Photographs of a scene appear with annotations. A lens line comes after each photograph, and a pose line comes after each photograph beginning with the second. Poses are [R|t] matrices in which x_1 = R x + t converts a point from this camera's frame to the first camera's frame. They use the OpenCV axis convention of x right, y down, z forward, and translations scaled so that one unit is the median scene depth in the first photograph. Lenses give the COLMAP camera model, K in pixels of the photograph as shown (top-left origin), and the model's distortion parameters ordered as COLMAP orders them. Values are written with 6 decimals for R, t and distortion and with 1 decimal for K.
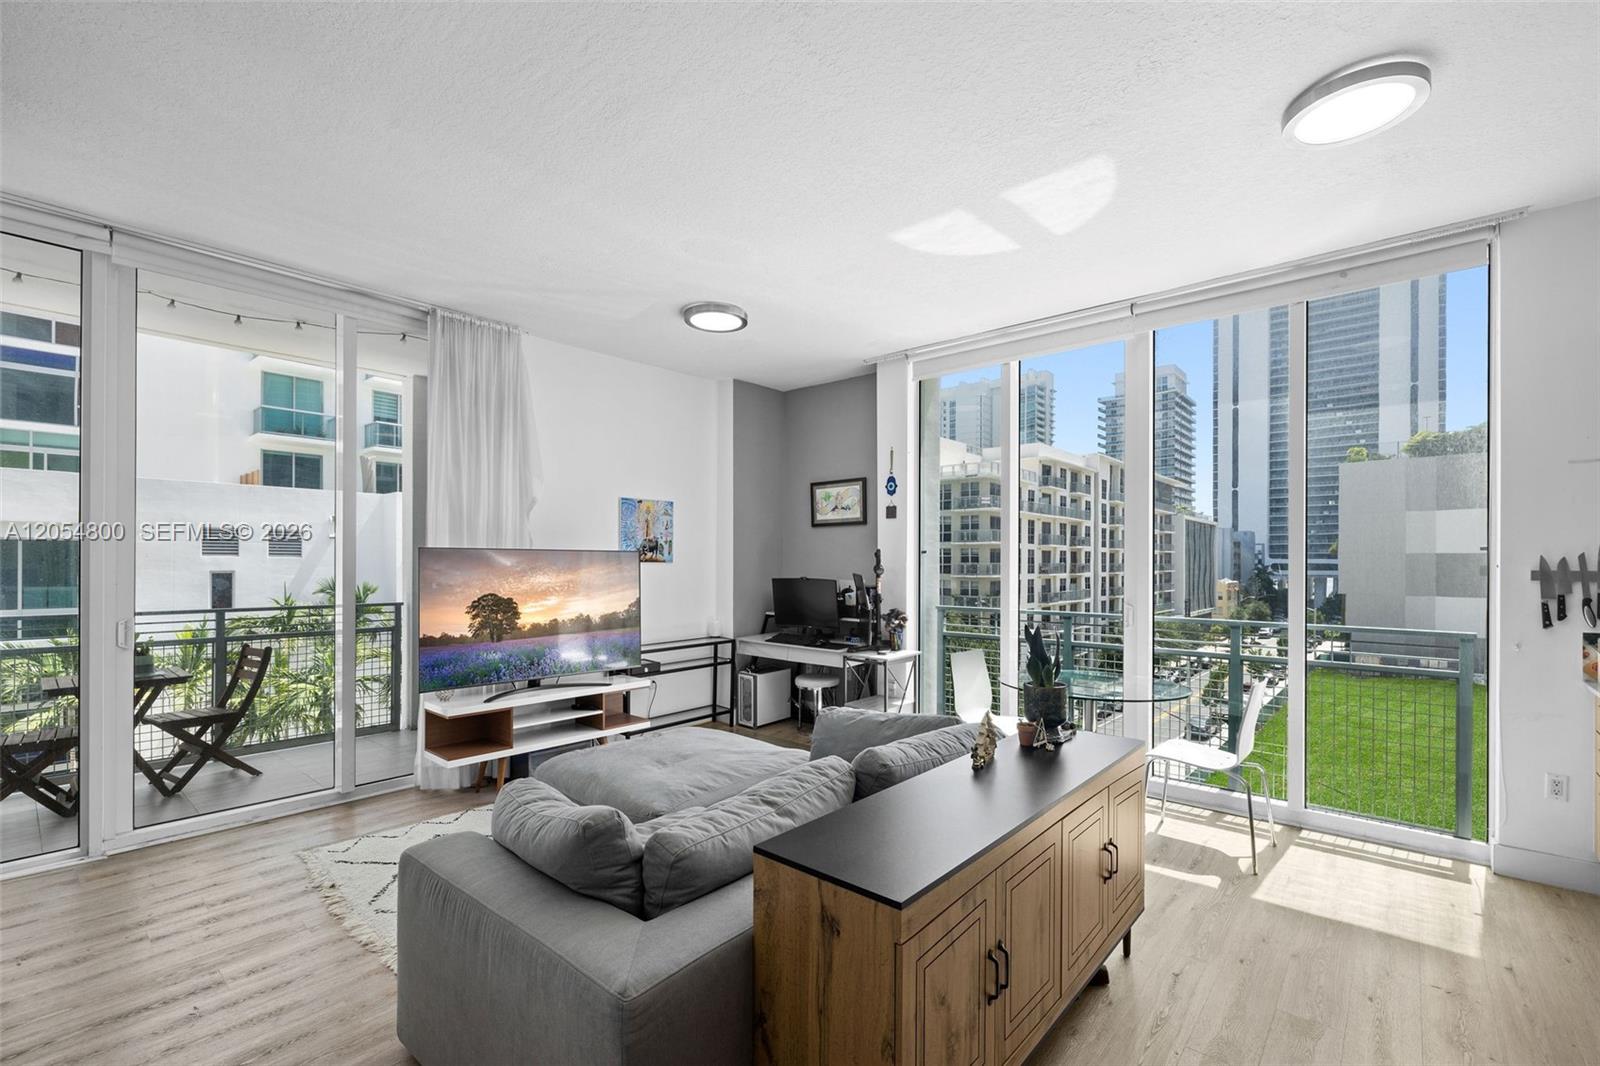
lens RADIAL K [[695.0, 0, 810.0], [0, 695.0, 554.4], [0, 0, 1]] dist [-0.000894, -0.000088]
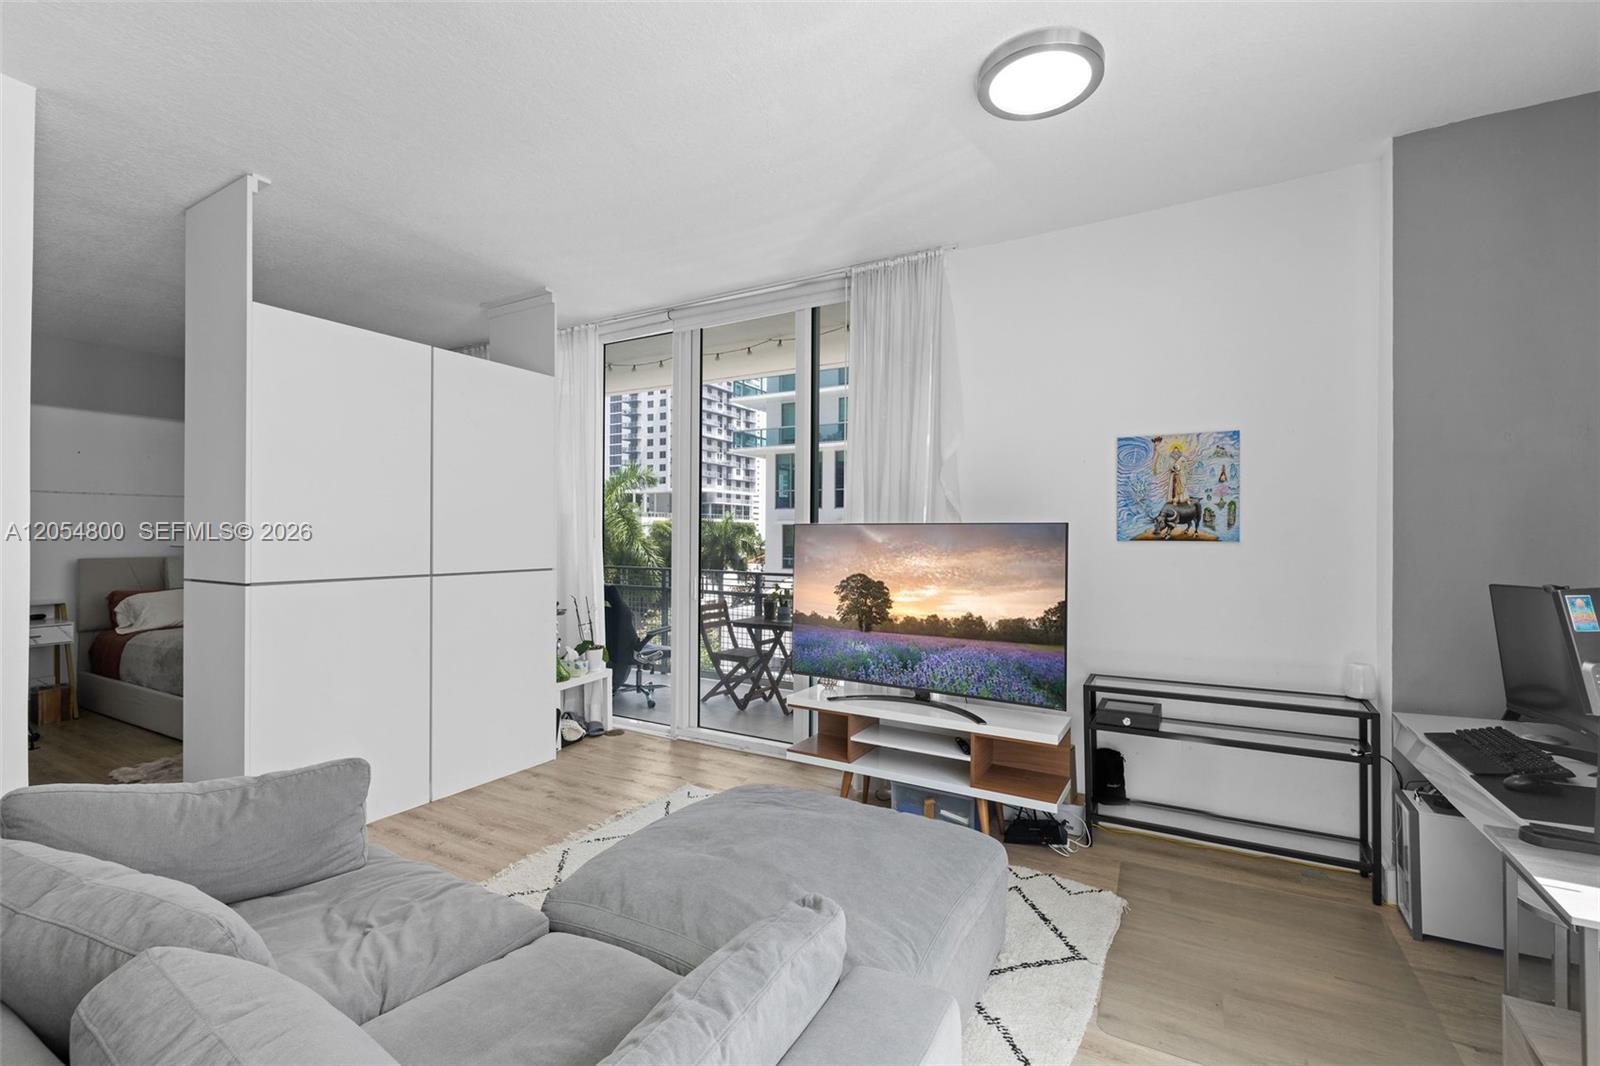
lens RADIAL K [[681.4, 0, 800.0], [0, 681.4, 533.0], [0, 0, 1]] dist [-0.000117, 0.000167]
pose [[0.203696, -0.004846, -0.979022, 0.323239], [0.004382, 0.999982, -0.004038, 0.006739], [0.979024, -0.003468, 0.203714, 0.699968]]
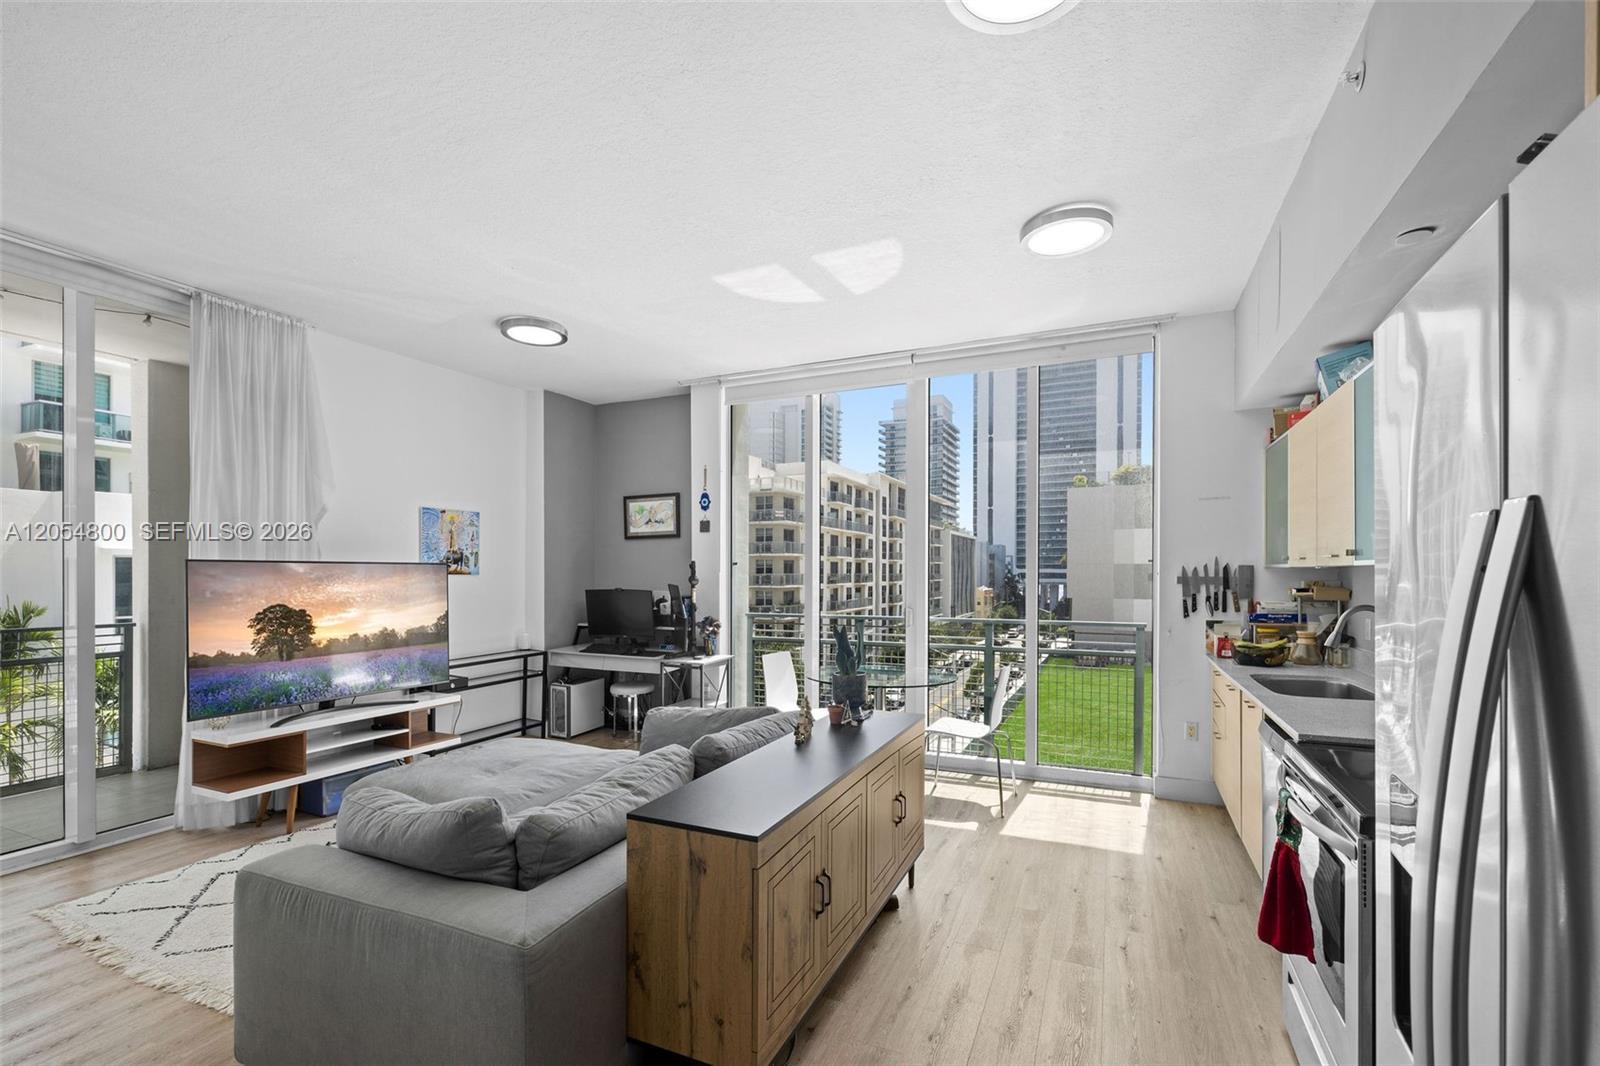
lens RADIAL K [[689.9, 0, 809.8], [0, 689.9, 571.5], [0, 0, 1]] dist [-0.000831, 0.000037]
pose [[0.957326, -0.004353, 0.288978, -0.042222], [0.001902, 0.999960, 0.008763, -0.000612], [-0.289004, -0.007840, 0.957296, -0.073600]]
